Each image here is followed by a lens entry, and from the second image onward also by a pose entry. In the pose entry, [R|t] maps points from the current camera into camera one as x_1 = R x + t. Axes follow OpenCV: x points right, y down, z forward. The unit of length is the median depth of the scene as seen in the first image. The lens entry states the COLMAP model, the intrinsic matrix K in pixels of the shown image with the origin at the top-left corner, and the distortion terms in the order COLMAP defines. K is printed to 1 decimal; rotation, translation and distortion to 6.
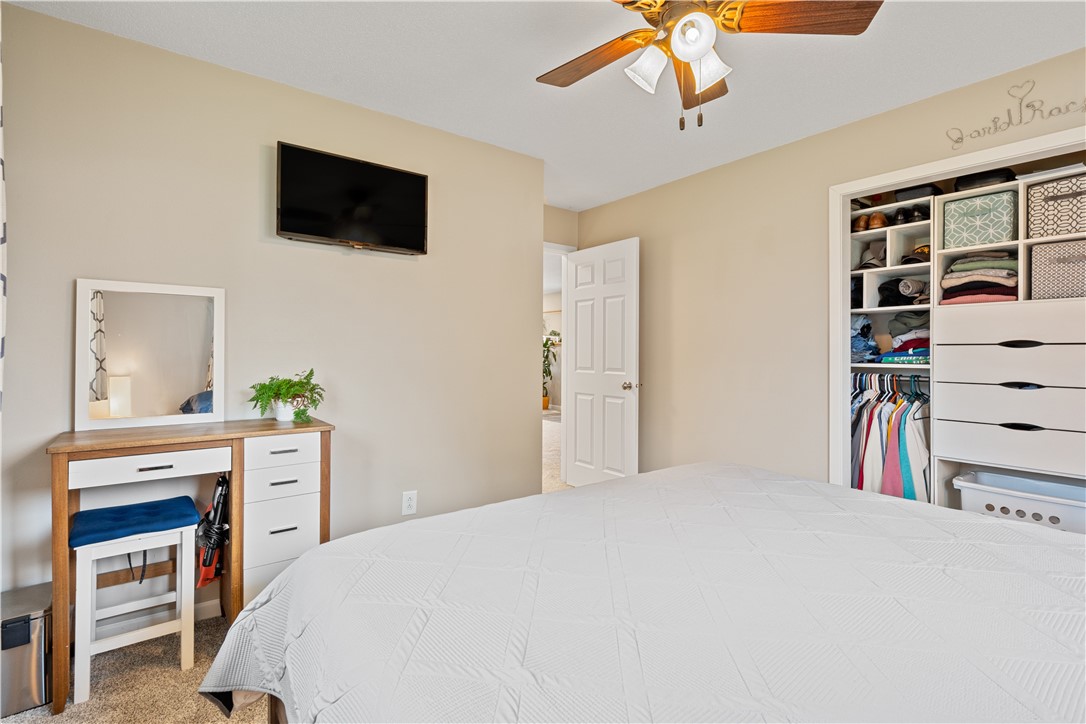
lens RADIAL K [[498.4, 0, 537.9], [0, 498.4, 353.4], [0, 0, 1]] dist [-0.000346, -0.000188]
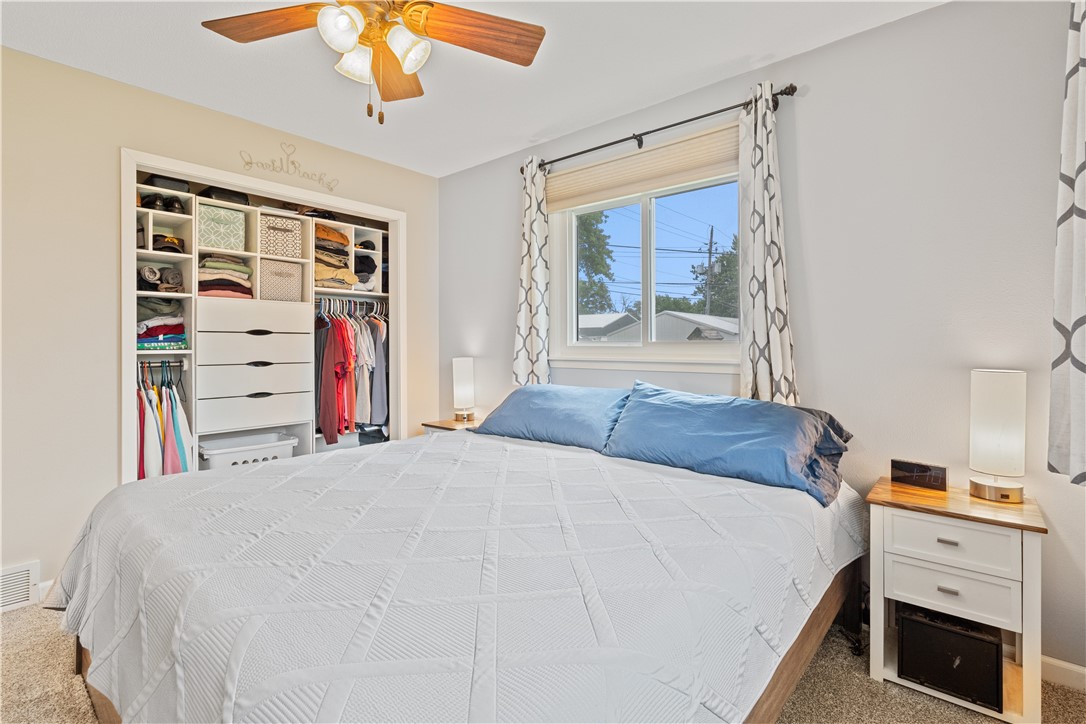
lens RADIAL K [[498.4, 0, 537.9], [0, 498.4, 353.4], [0, 0, 1]] dist [-0.000346, -0.000188]
pose [[-0.191390, -0.028706, 0.981094, -0.429786], [-0.001467, 0.999579, 0.028961, -0.002290], [-0.981513, 0.004103, -0.191351, 0.474643]]
